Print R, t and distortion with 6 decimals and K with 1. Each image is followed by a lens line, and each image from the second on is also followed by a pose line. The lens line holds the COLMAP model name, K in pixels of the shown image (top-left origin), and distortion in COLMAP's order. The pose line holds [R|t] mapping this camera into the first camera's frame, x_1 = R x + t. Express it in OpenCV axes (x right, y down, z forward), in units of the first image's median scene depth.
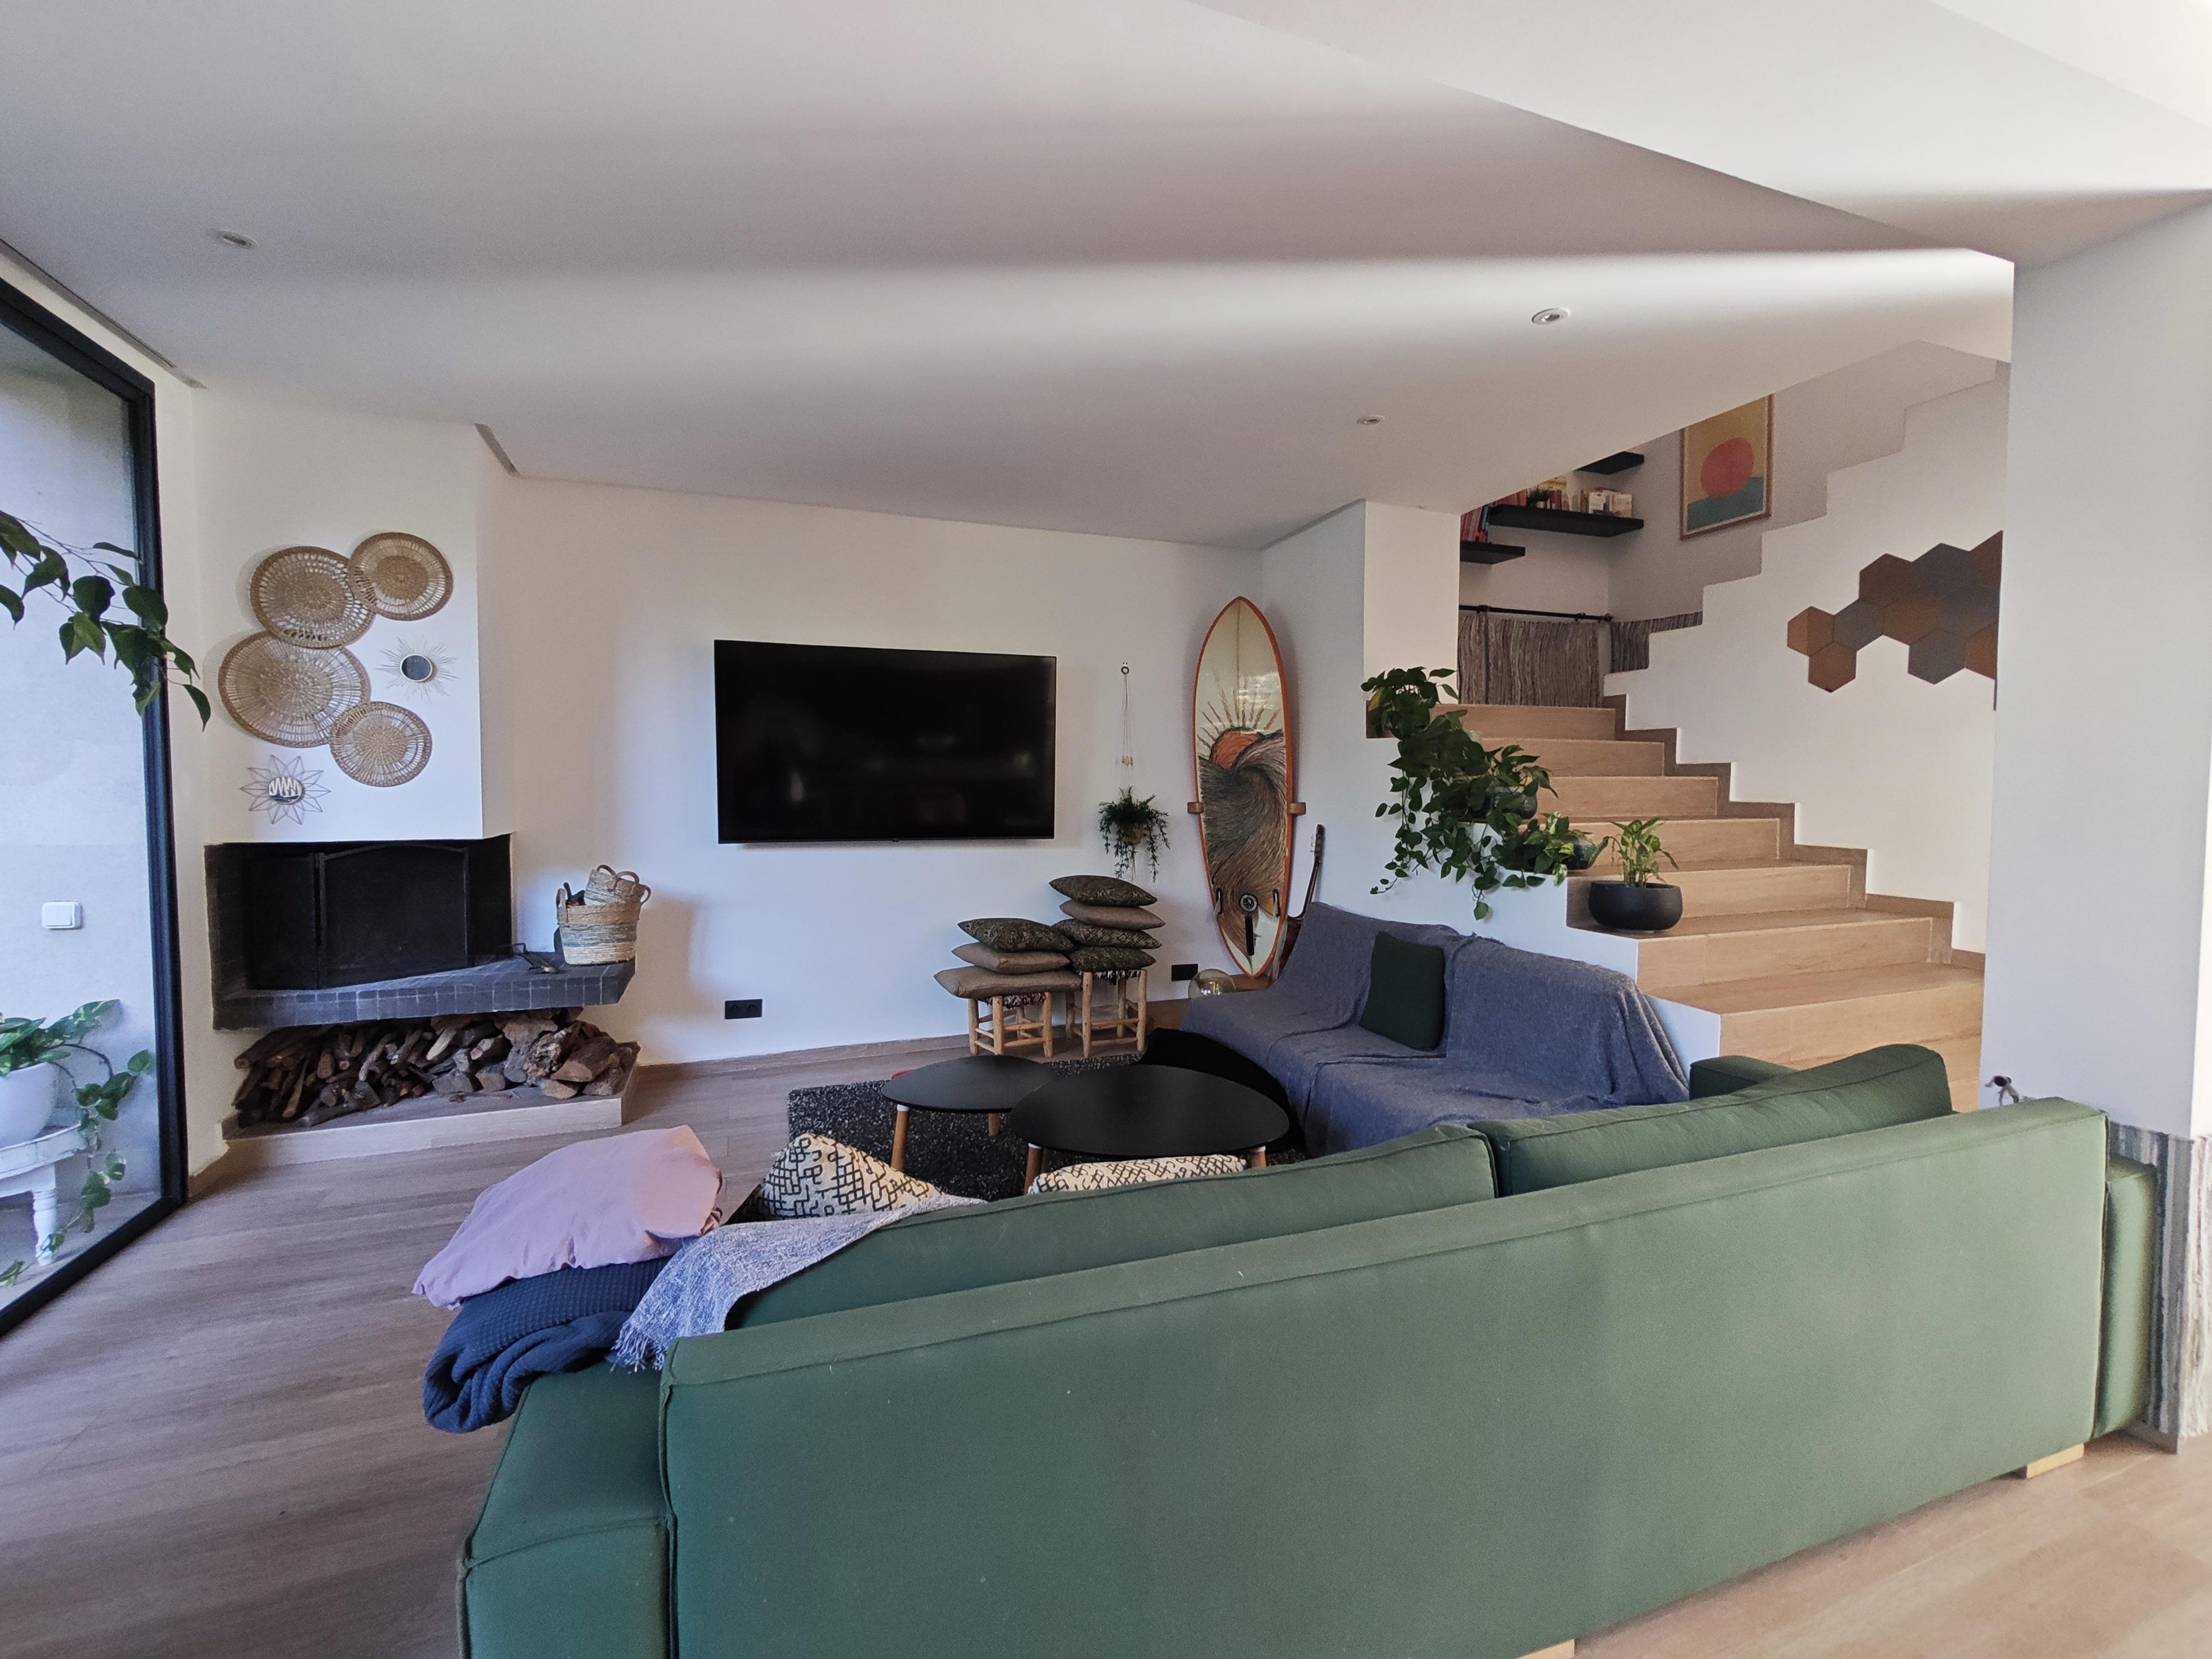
lens RADIAL K [[947.5, 0, 1100.9], [0, 947.5, 826.2], [0, 0, 1]] dist [0.000482, 0.000161]
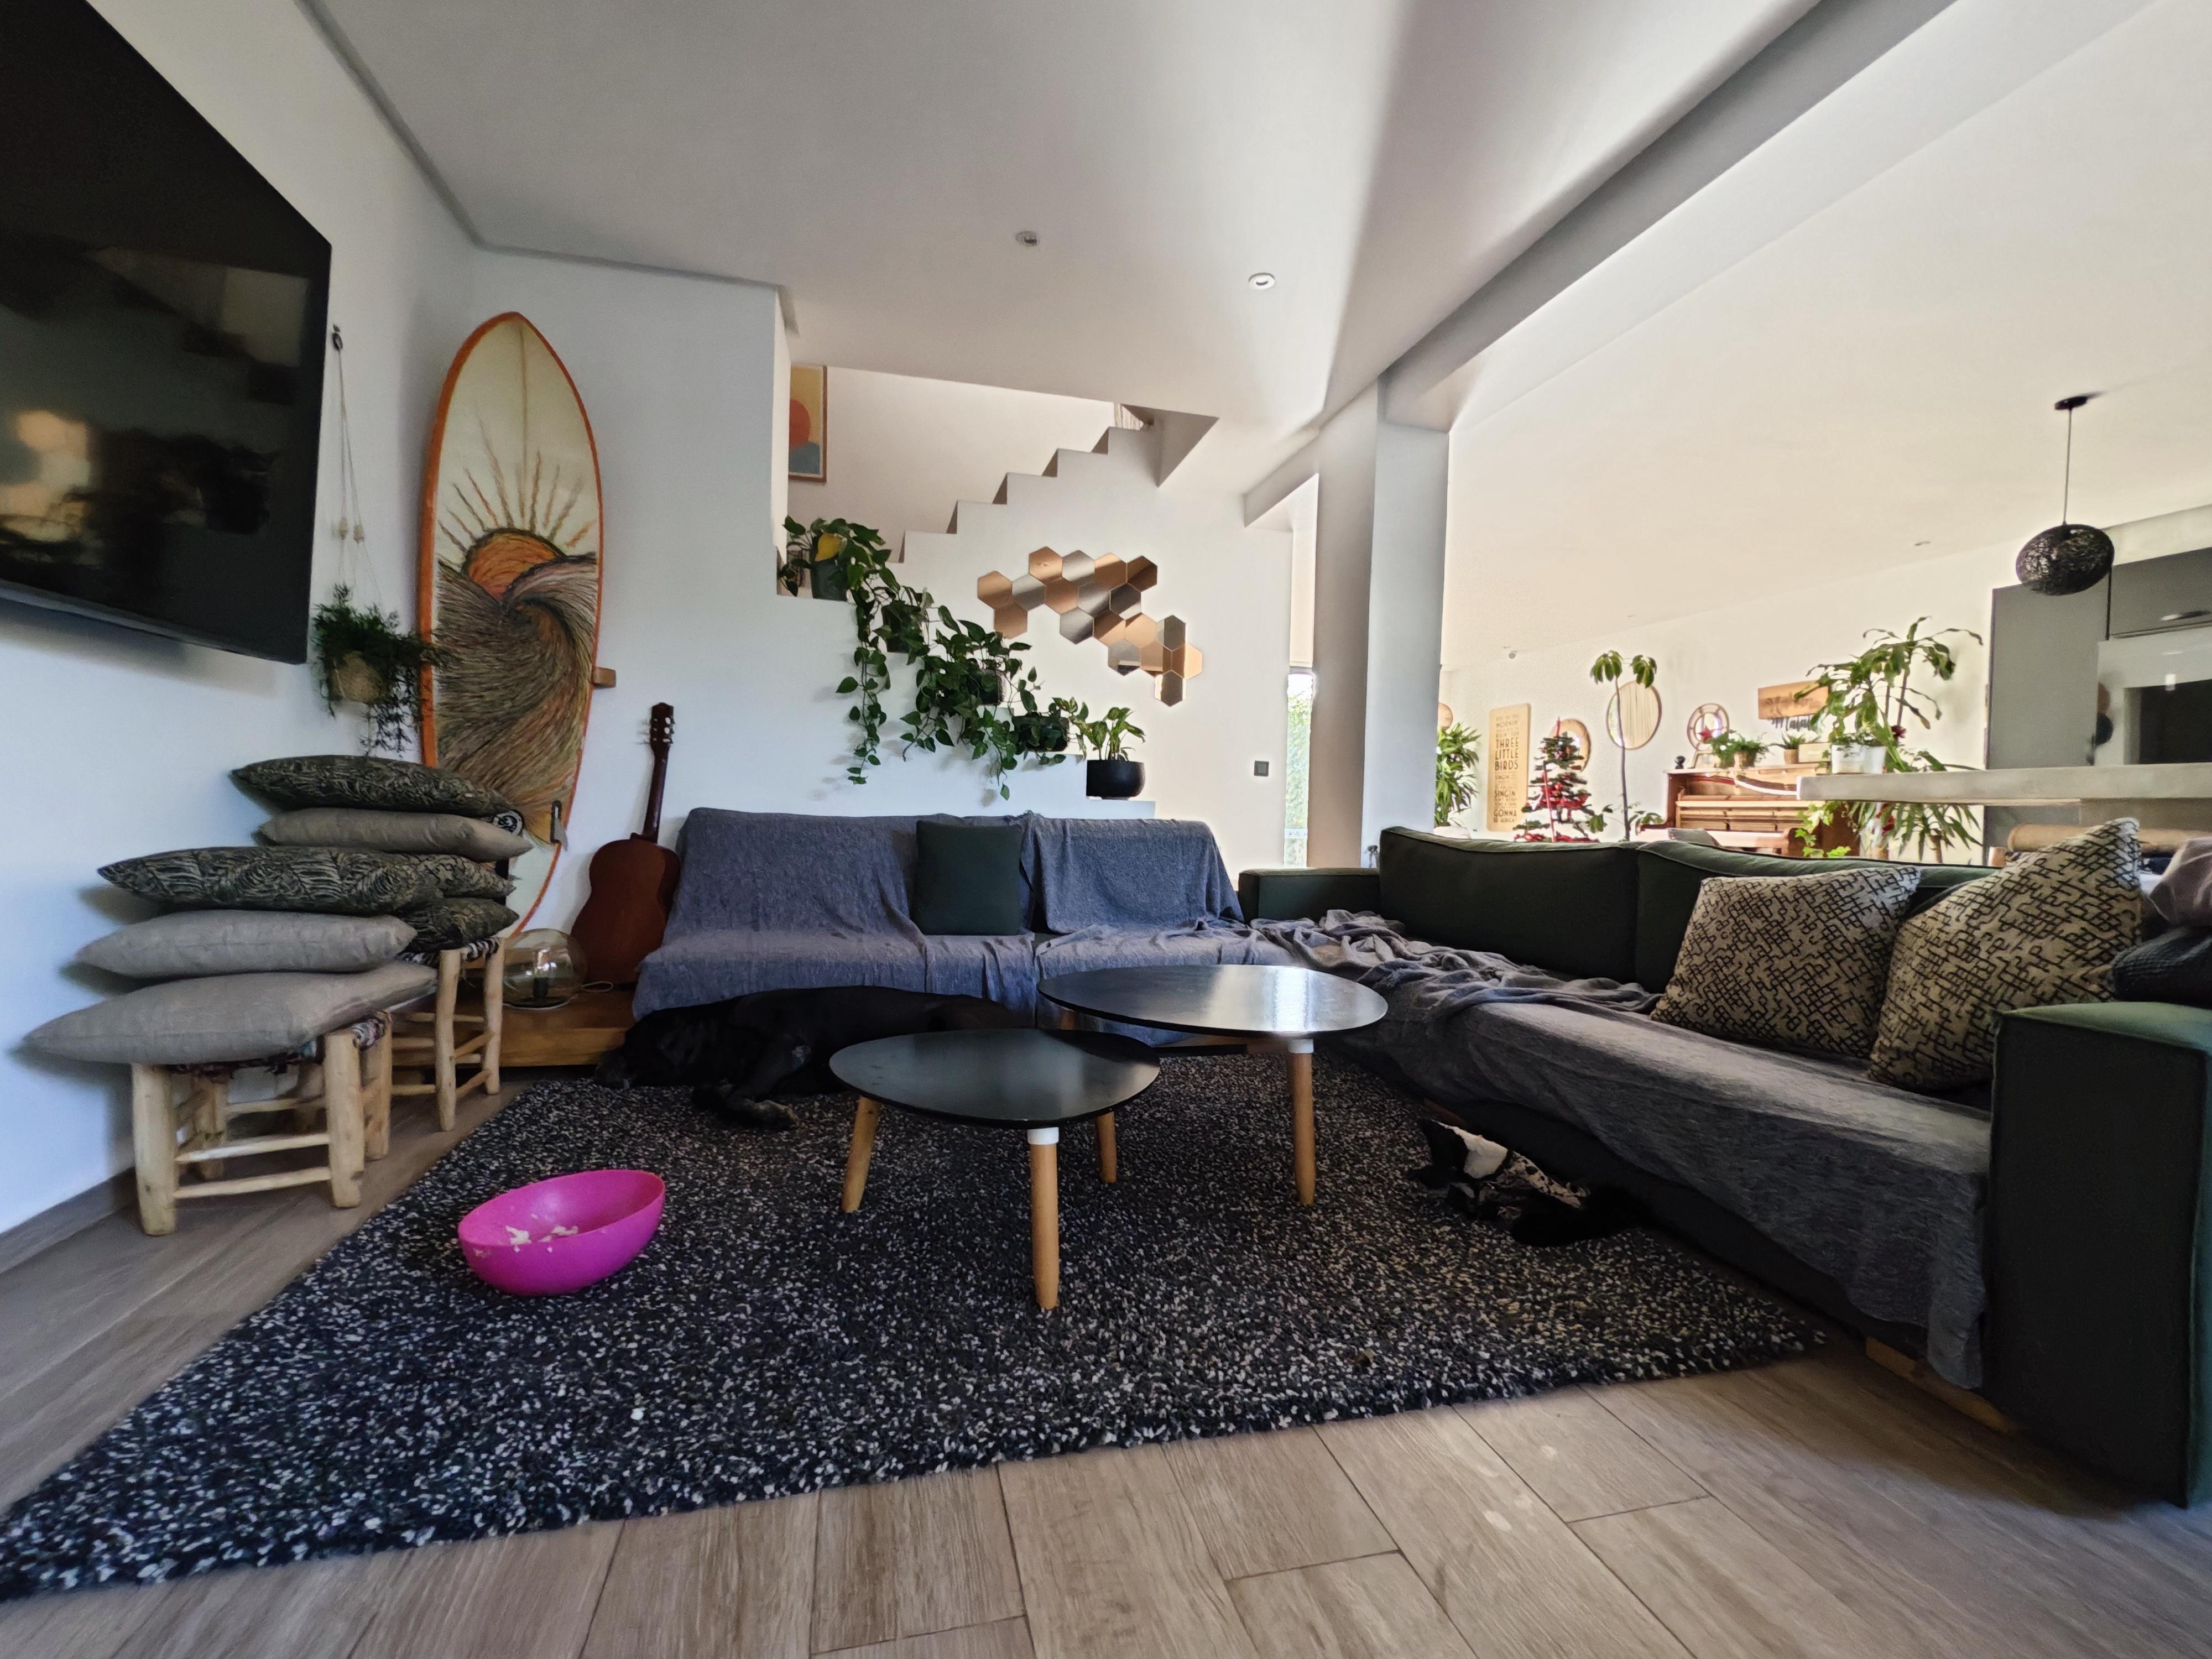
lens RADIAL K [[947.5, 0, 1100.9], [0, 947.5, 826.2], [0, 0, 1]] dist [0.000482, 0.000161]
pose [[0.126010, -0.012471, 0.991951, -0.462814], [0.017931, 0.999786, 0.010291, 0.095650], [-0.991867, 0.016490, 0.126207, 0.630625]]
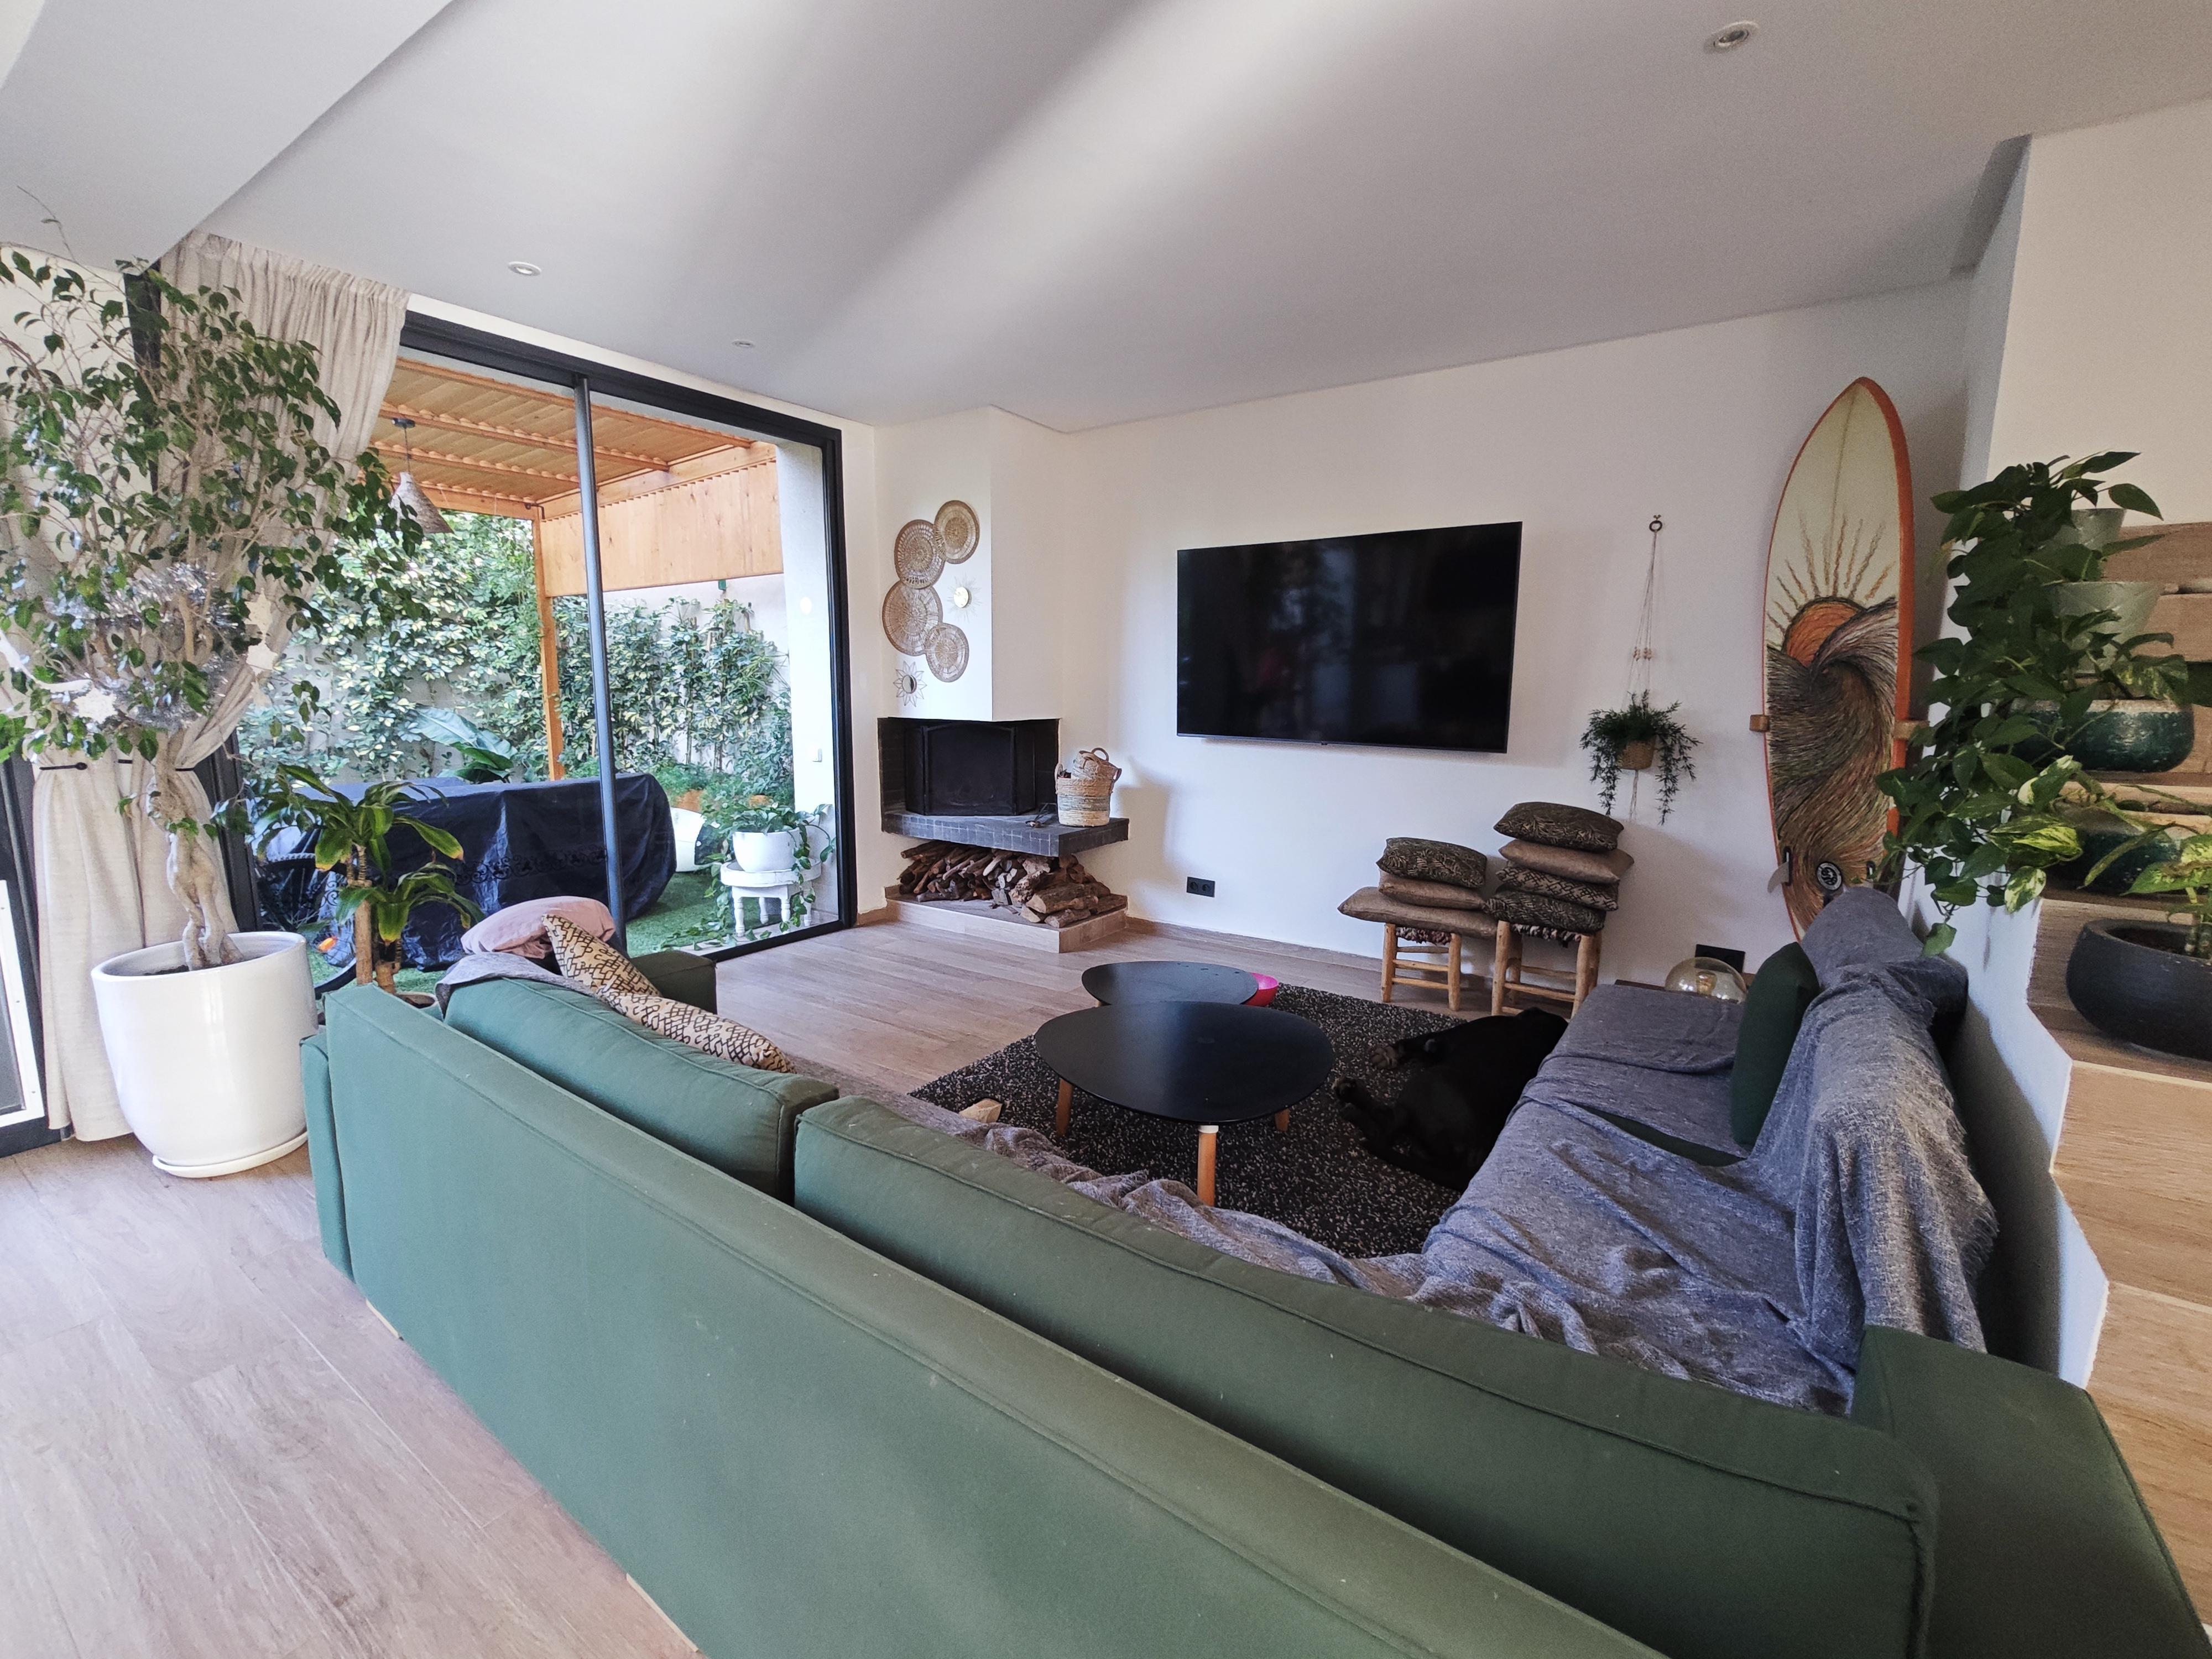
lens RADIAL K [[947.5, 0, 1100.9], [0, 947.5, 826.2], [0, 0, 1]] dist [0.000482, 0.000161]
pose [[0.575311, 0.129775, -0.807574, 0.445865], [-0.042933, 0.990763, 0.128628, -0.015755], [0.816807, -0.039330, 0.575569, 0.267806]]
